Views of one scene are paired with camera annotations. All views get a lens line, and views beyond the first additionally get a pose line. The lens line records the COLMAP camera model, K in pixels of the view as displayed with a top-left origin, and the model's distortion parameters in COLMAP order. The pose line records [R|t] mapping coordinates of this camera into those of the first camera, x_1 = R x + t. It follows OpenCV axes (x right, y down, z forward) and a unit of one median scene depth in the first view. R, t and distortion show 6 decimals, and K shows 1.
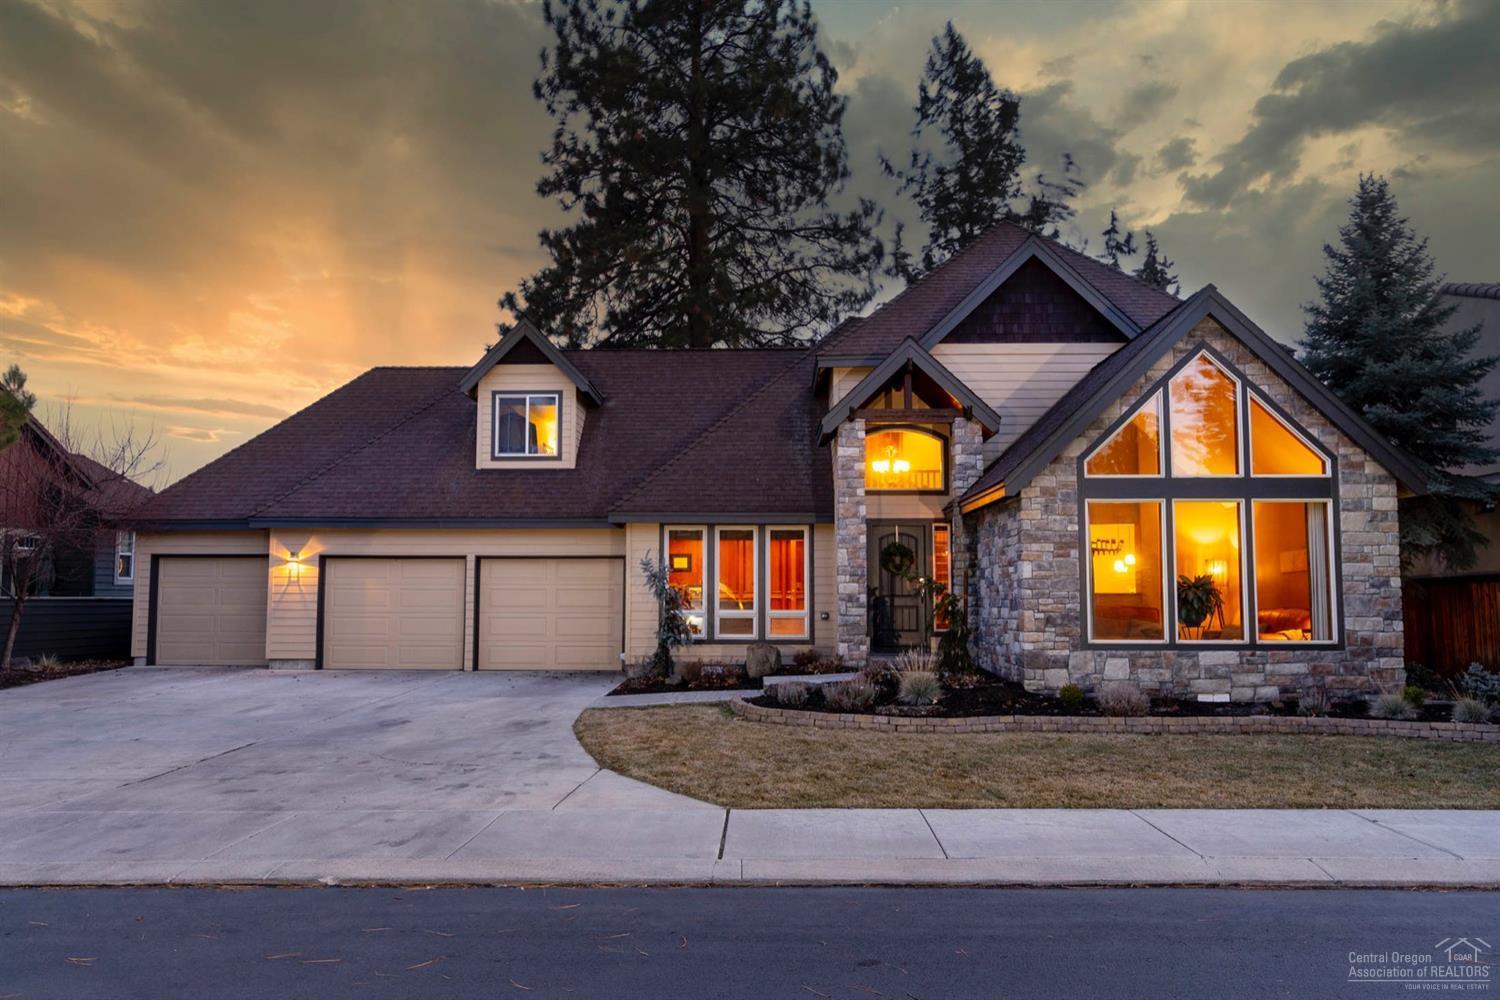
lens RADIAL K [[1150.3, 0, 750.5], [0, 1150.3, 499.6], [0, 0, 1]] dist [-0.000896, 0.001759]
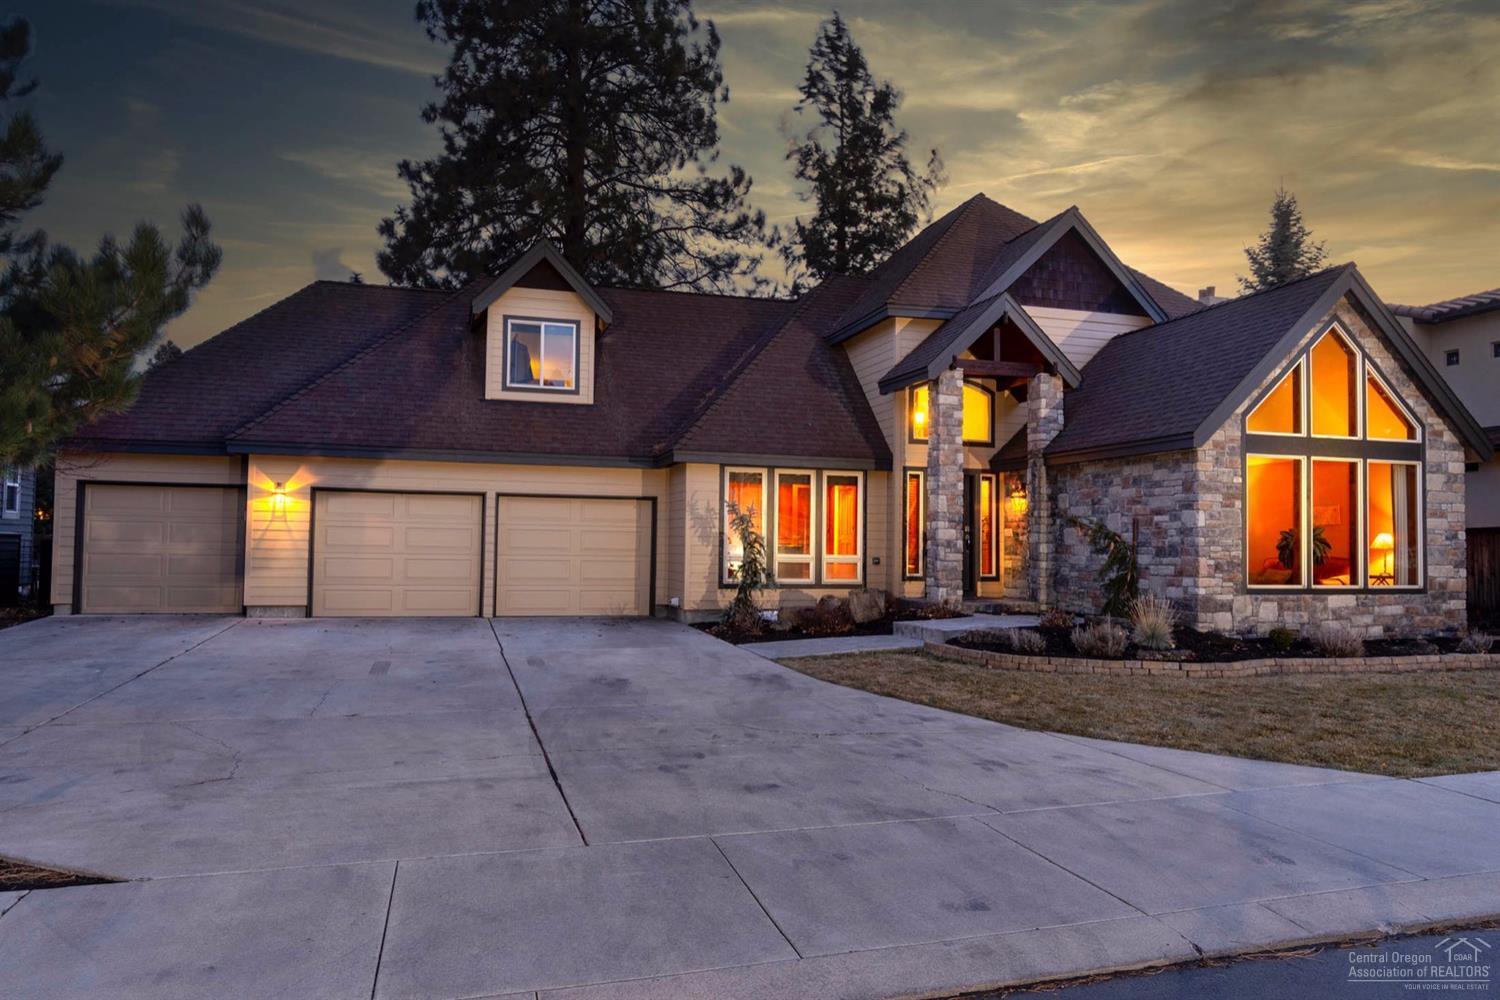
lens RADIAL K [[1018.9, 0, 749.1], [0, 1018.9, 502.4], [0, 0, 1]] dist [-0.005695, -0.005326]
pose [[0.951772, 0.025042, 0.305782, -0.321479], [-0.038122, 0.998592, 0.036879, 0.020365], [-0.304428, -0.046758, 0.951387, 0.178439]]
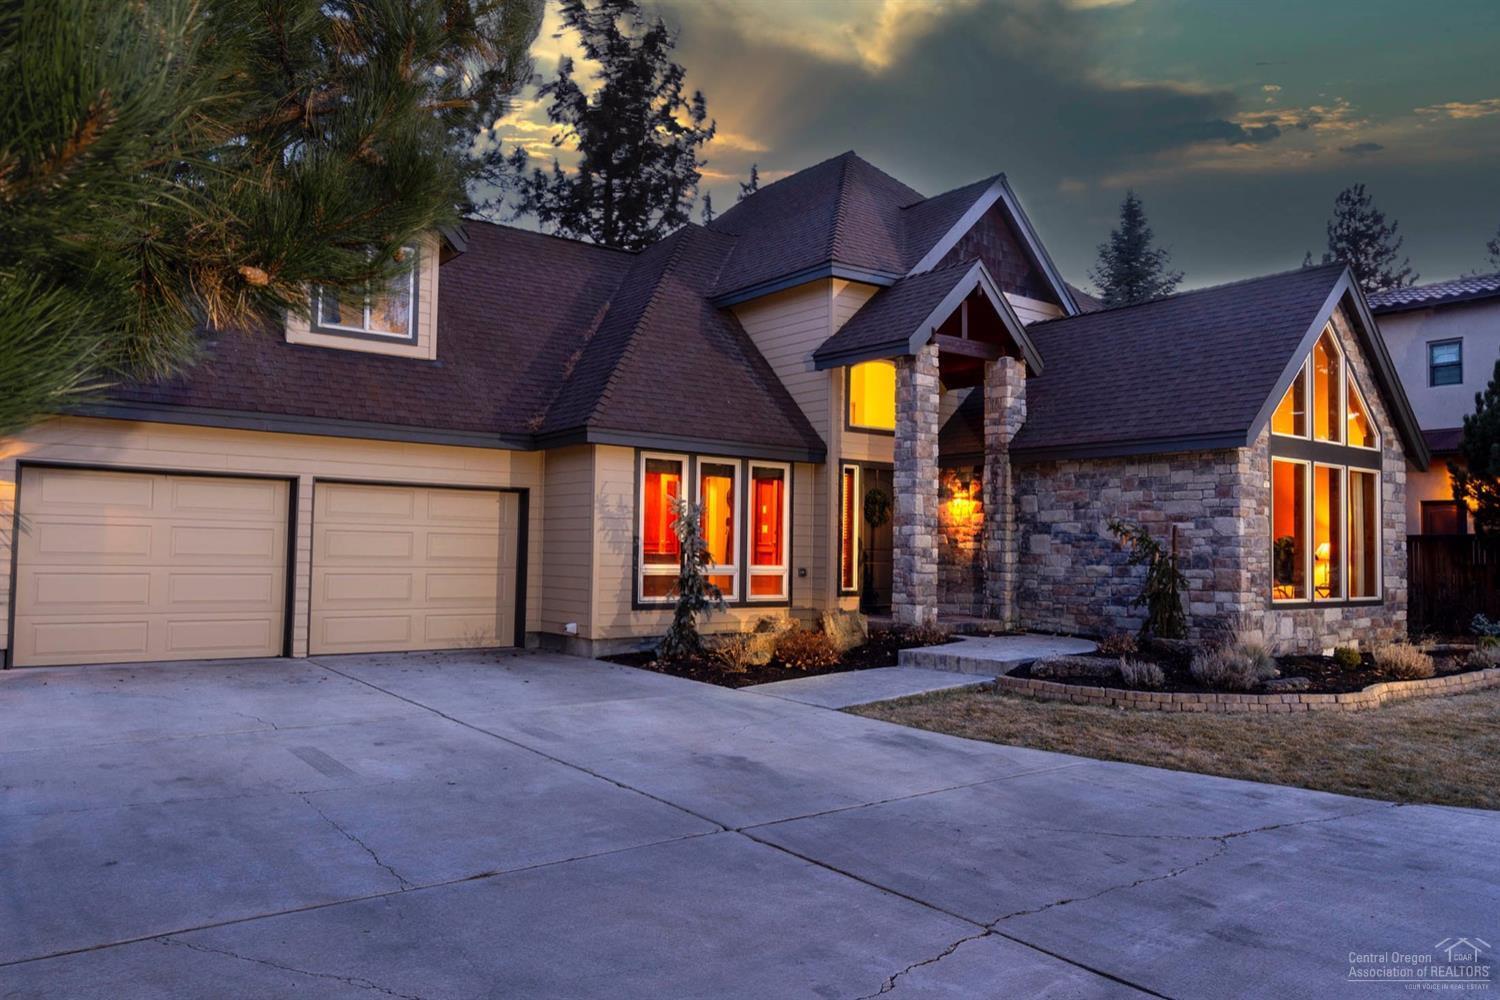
lens RADIAL K [[1079.6, 0, 750.7], [0, 1079.6, 503.2], [0, 0, 1]] dist [-0.013297, -0.000288]
pose [[0.780296, 0.041078, 0.624060, -0.460105], [-0.067442, 0.997549, 0.018664, 0.038700], [-0.621763, -0.056651, 0.781154, 0.413430]]
